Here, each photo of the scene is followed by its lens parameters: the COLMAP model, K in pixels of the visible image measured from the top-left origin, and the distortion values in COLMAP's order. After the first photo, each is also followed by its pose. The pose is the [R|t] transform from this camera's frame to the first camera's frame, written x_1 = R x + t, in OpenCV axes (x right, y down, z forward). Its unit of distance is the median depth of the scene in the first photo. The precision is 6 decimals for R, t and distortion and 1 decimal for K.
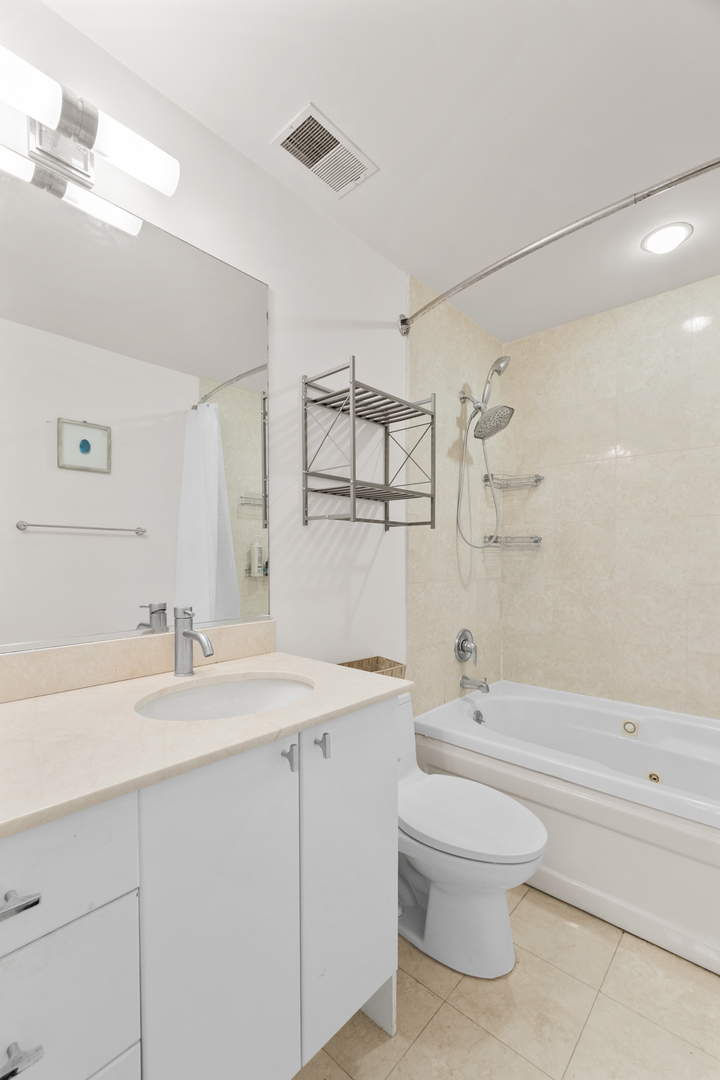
lens RADIAL K [[464.6, 0, 363.3], [0, 464.6, 554.4], [0, 0, 1]] dist [0.000353, -0.000127]
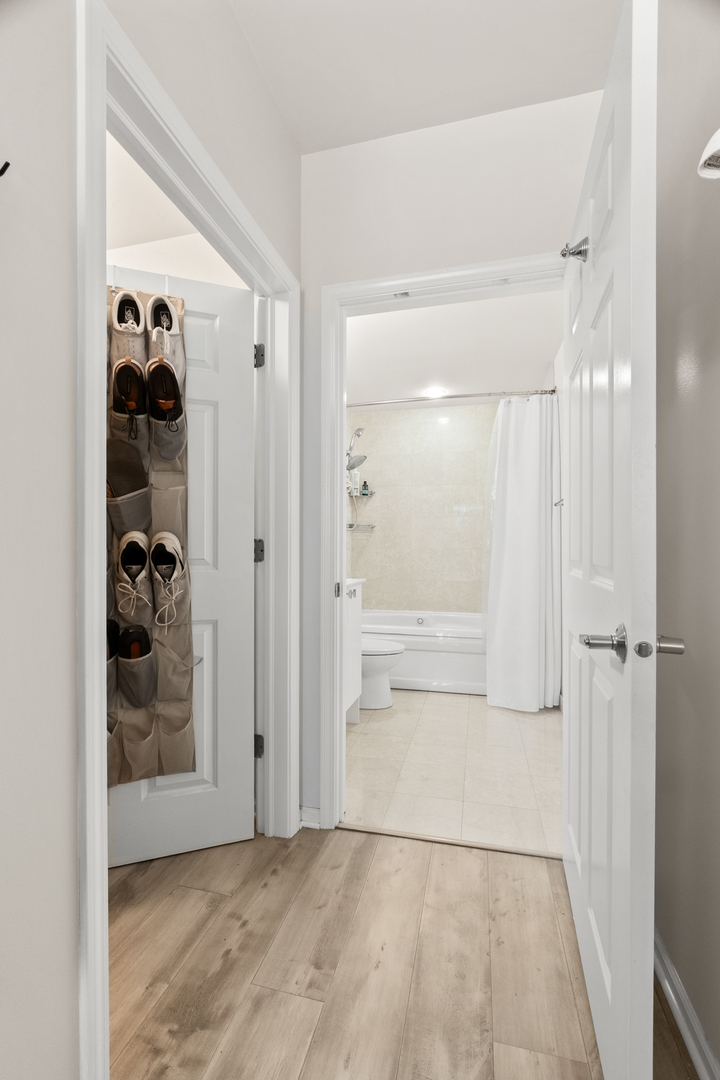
lens RADIAL K [[474.2, 0, 360.0], [0, 474.2, 540.0], [0, 0, 1]] dist [0.000126, -0.000112]
pose [[0.886315, -0.009277, 0.462991, -0.574270], [0.018154, 0.999727, -0.014719, 0.052287], [-0.462728, 0.021451, 0.886241, -0.662090]]
